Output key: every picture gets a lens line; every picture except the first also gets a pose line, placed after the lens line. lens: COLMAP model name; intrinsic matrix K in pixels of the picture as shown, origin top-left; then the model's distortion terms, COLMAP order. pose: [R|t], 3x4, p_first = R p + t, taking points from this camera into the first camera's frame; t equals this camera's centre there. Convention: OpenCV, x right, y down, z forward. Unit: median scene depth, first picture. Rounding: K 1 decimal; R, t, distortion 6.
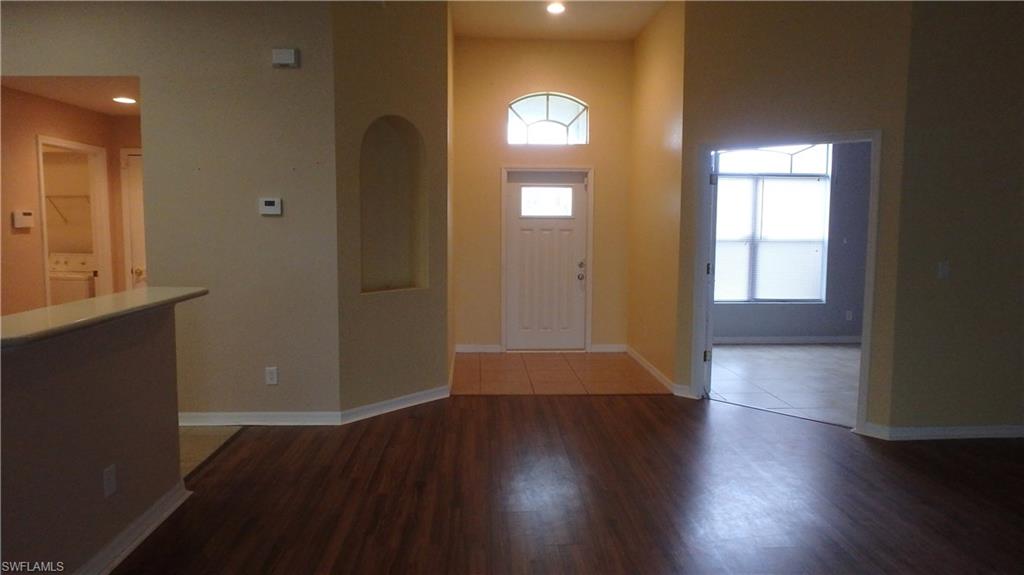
lens RADIAL K [[641.2, 0, 525.0], [0, 641.2, 275.3], [0, 0, 1]] dist [-0.030375, 0.009905]
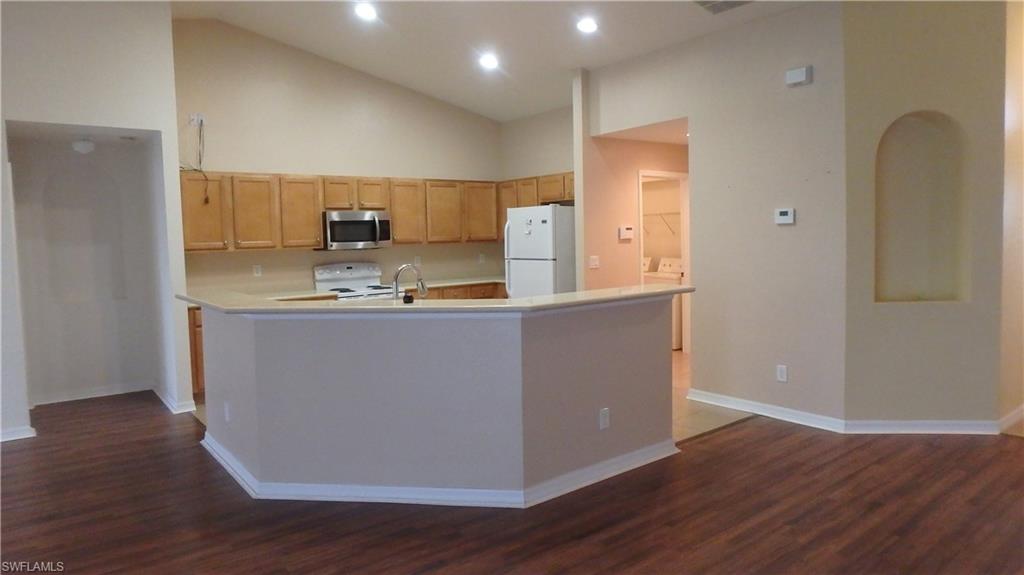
lens RADIAL K [[641.2, 0, 506.8], [0, 641.2, 274.9], [0, 0, 1]] dist [-0.030375, 0.009905]
pose [[0.560622, 0.031000, -0.827491, 0.218713], [-0.041612, 0.999091, 0.009236, 0.000837], [0.827025, 0.029256, 0.561403, 0.005734]]
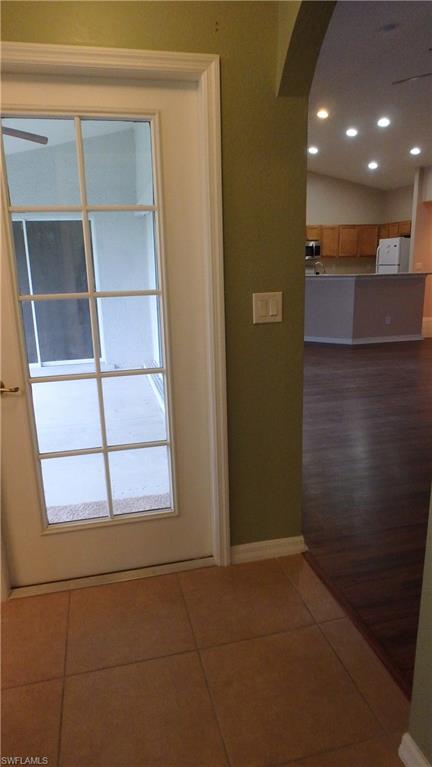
lens RADIAL K [[480.3, 0, 210.0], [0, 480.3, 378.9], [0, 0, 1]] dist [-0.030375, 0.009905]
pose [[0.163364, 0.219717, -0.961788, 1.133530], [-0.057938, 0.975339, 0.212972, 0.066116], [0.984863, 0.020933, 0.172066, -0.306943]]
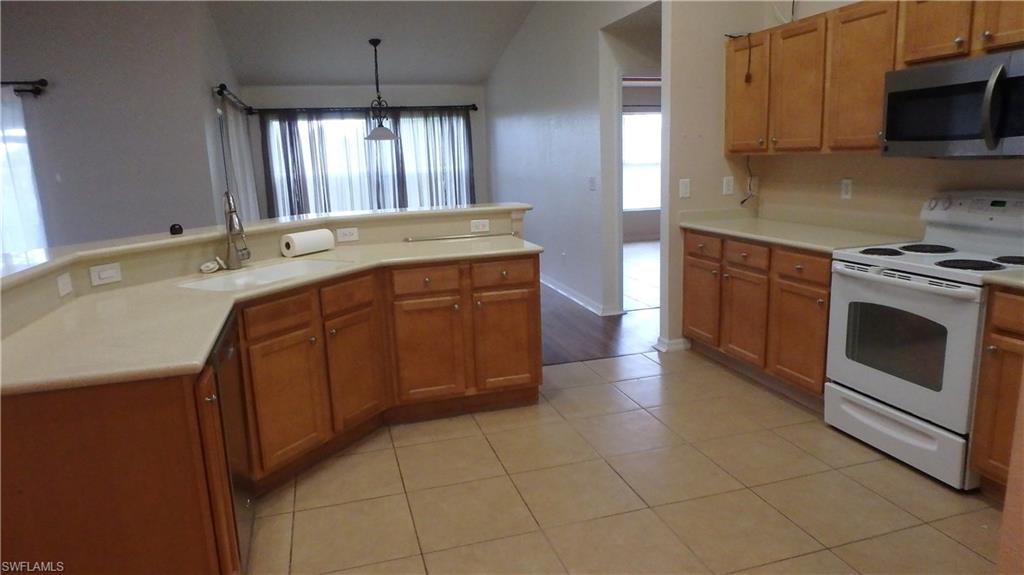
lens RADIAL K [[641.2, 0, 502.8], [0, 641.2, 290.3], [0, 0, 1]] dist [-0.030375, 0.009905]
pose [[-0.976247, 0.074063, -0.203610, -0.632393], [0.013332, 0.958514, 0.284735, -0.083899], [0.216252, 0.275257, -0.936733, 1.020832]]
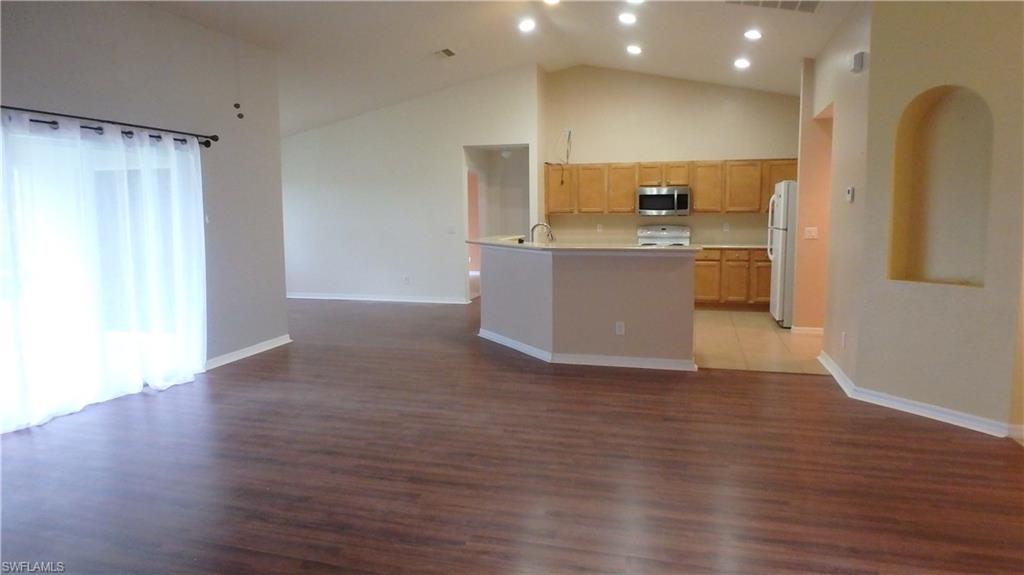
lens RADIAL K [[641.2, 0, 511.7], [0, 641.2, 269.0], [0, 0, 1]] dist [-0.030375, 0.009905]
pose [[-0.332152, 0.082061, -0.939650, 0.849206], [-0.075453, 0.990704, 0.113191, -0.054386], [0.940203, 0.108496, -0.322872, 0.754102]]
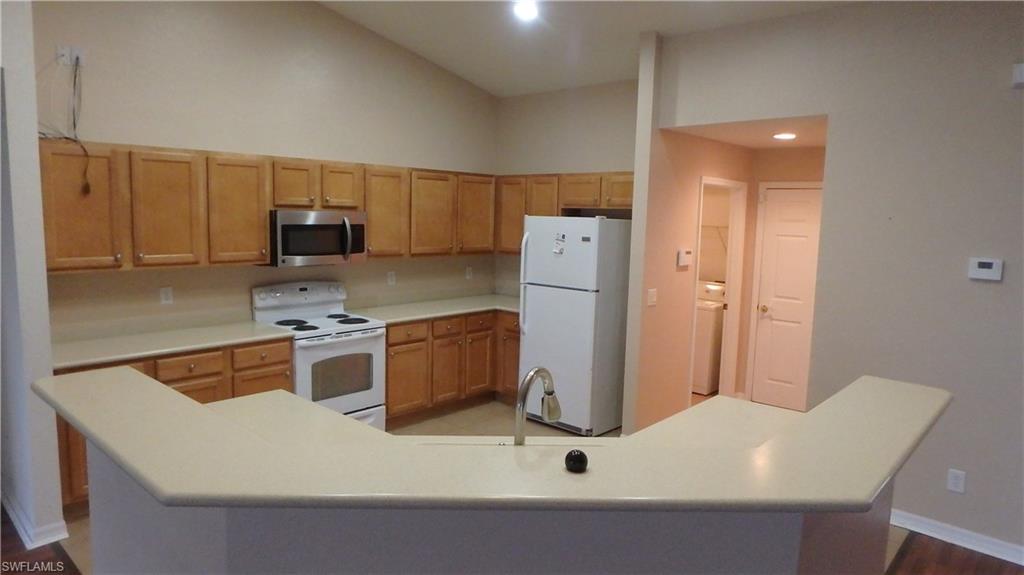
lens RADIAL K [[641.2, 0, 514.8], [0, 641.2, 285.2], [0, 0, 1]] dist [-0.030375, 0.009905]
pose [[0.695208, 0.093767, -0.712666, -0.230926], [-0.082567, 0.995310, 0.050411, -0.074681], [0.714051, 0.023797, 0.699690, 0.052333]]
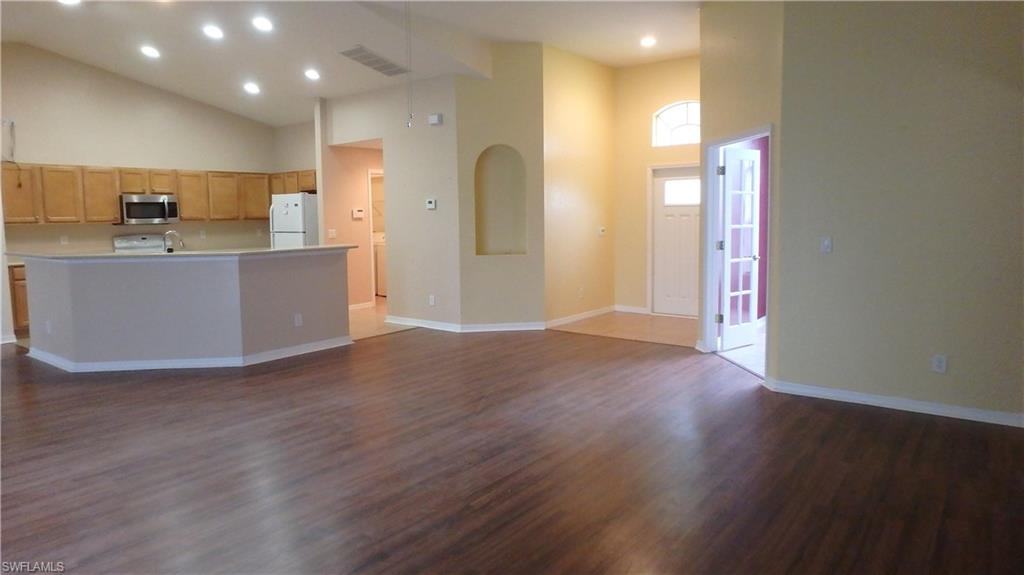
lens RADIAL K [[641.2, 0, 515.4], [0, 641.2, 275.0], [0, 0, 1]] dist [-0.030375, 0.009905]
pose [[0.755547, 0.045539, -0.653510, 0.885787], [-0.037075, 0.998954, 0.026747, 0.030401], [0.654045, 0.004020, 0.756445, -0.178374]]
